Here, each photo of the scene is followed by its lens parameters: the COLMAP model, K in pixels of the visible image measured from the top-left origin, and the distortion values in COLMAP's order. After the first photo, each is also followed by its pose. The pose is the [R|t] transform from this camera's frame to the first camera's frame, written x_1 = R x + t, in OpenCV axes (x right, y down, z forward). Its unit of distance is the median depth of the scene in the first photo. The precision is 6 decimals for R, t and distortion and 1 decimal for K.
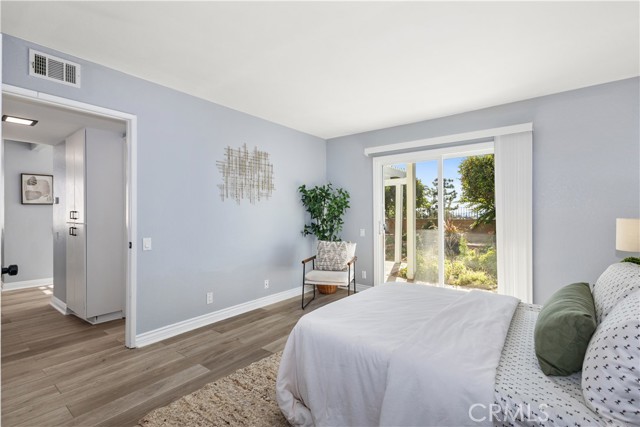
lens RADIAL K [[296.1, 0, 319.5], [0, 296.1, 214.9], [0, 0, 1]] dist [0.019025, -0.001289]
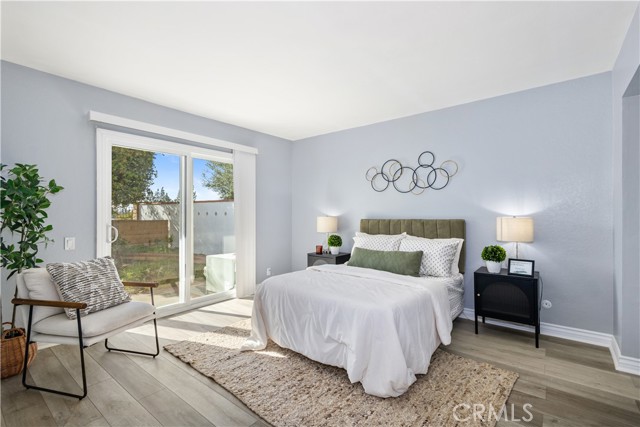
lens RADIAL K [[296.1, 0, 320.0], [0, 296.1, 213.1], [0, 0, 1]] dist [0.019025, -0.001289]
pose [[0.016920, 0.006996, 0.999832, -0.606666], [0.001541, 0.999974, -0.007023, 0.003518], [-0.999856, 0.001660, 0.016908, 0.624311]]
